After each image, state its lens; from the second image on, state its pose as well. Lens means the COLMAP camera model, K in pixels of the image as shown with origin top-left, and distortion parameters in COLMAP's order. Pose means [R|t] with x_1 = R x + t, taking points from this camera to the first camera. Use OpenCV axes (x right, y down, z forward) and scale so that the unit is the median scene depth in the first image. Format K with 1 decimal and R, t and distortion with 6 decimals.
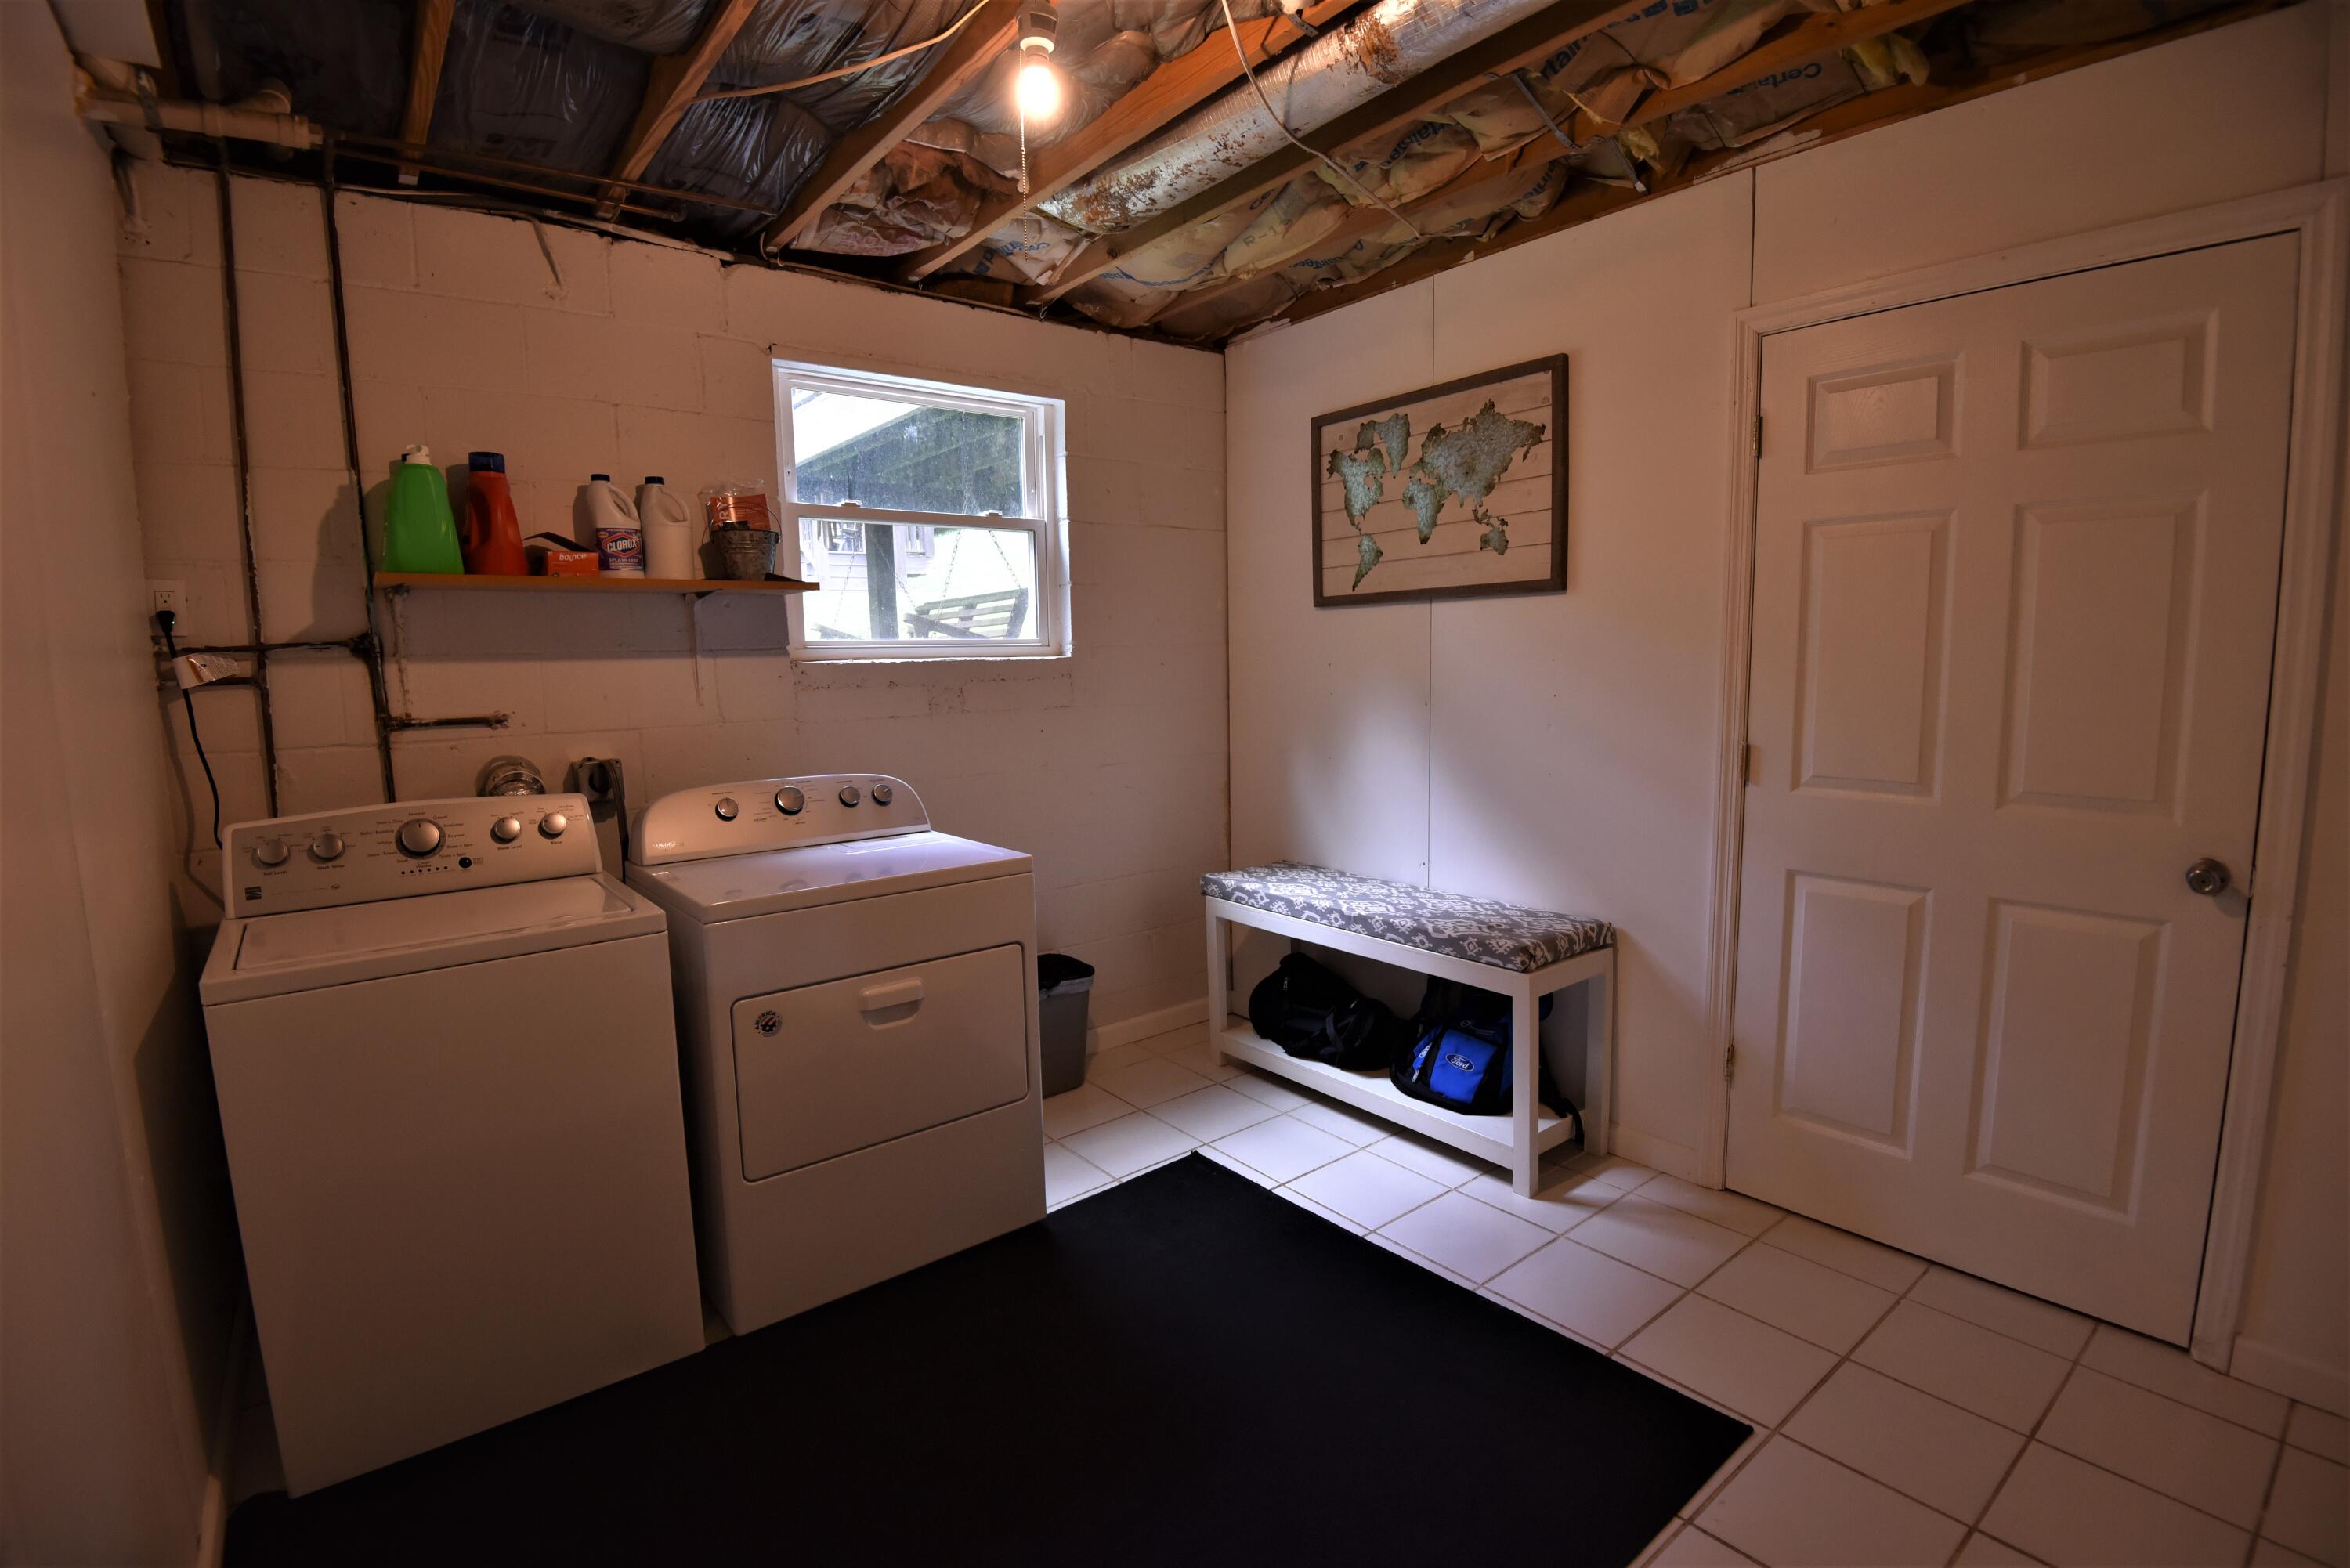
lens RADIAL K [[1107.0, 0, 1175.0], [0, 1107.0, 784.0], [0, 0, 1]] dist [-0.001144, -0.036355]
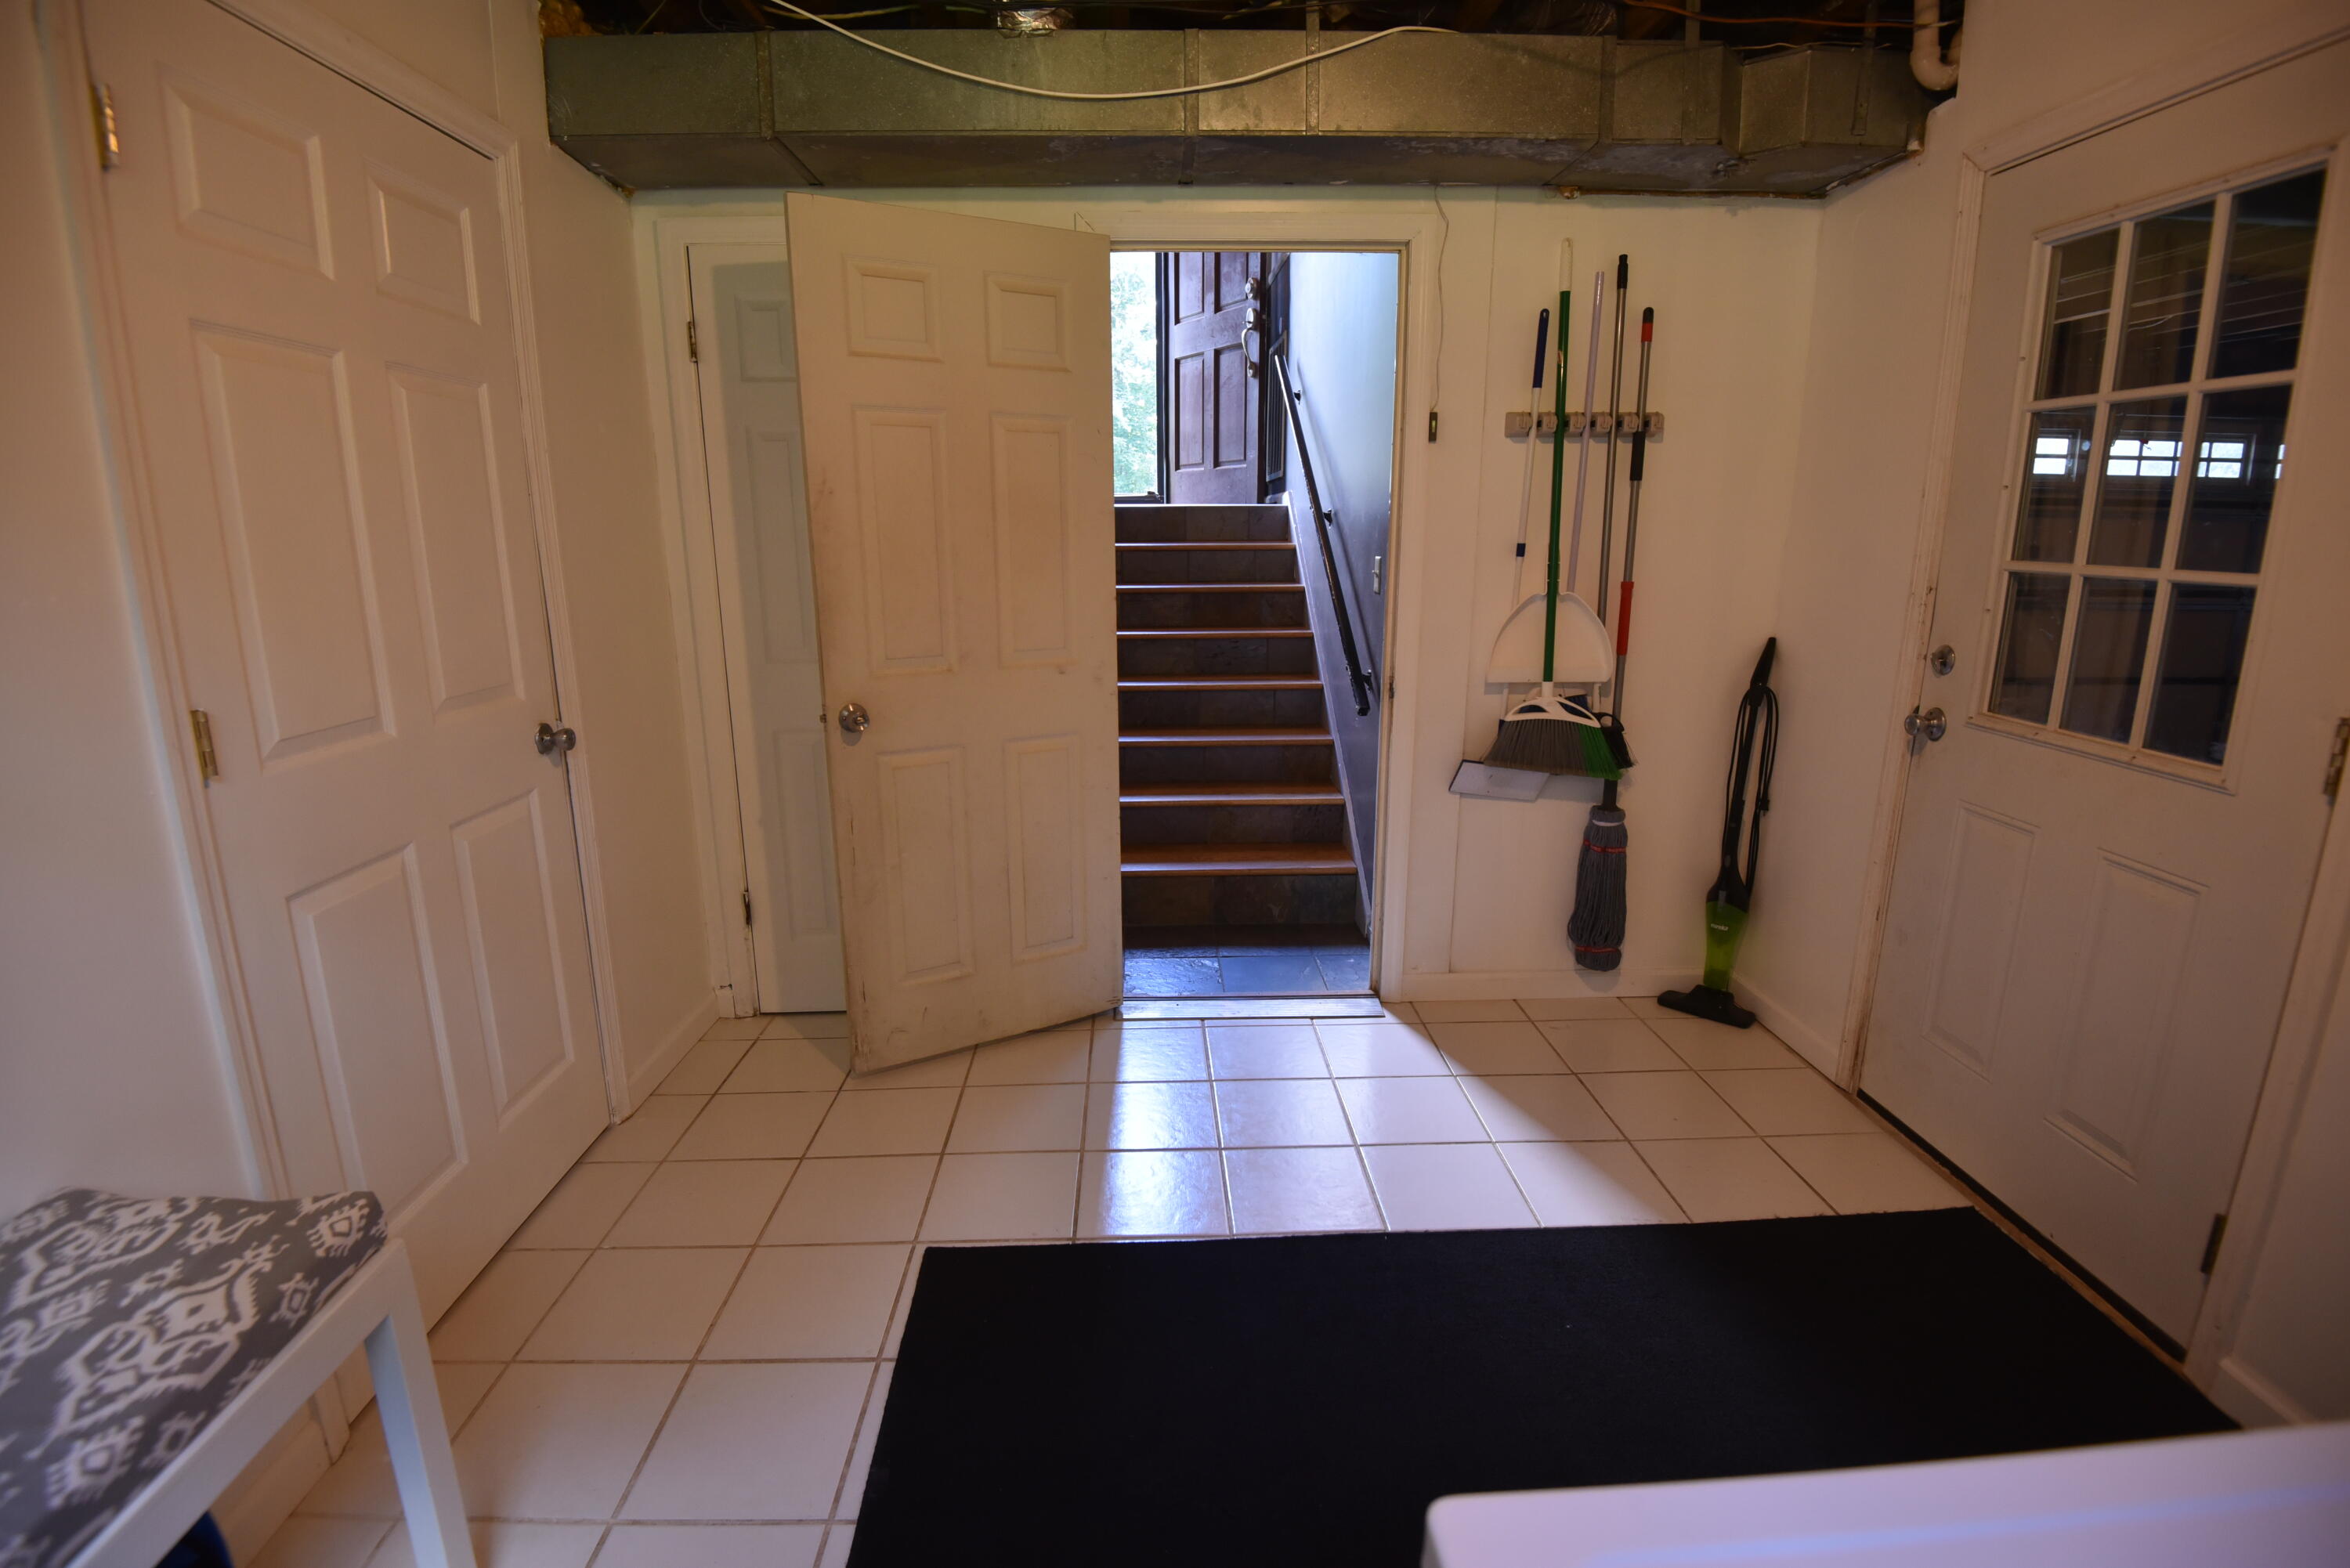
lens RADIAL K [[1107.0, 0, 1175.0], [0, 1107.0, 784.0], [0, 0, 1]] dist [-0.001144, -0.036355]
pose [[-0.800378, -0.109482, 0.589414, -0.241803], [0.093145, 0.948533, 0.302671, -0.146802], [-0.592216, 0.297152, -0.748987, 1.365321]]
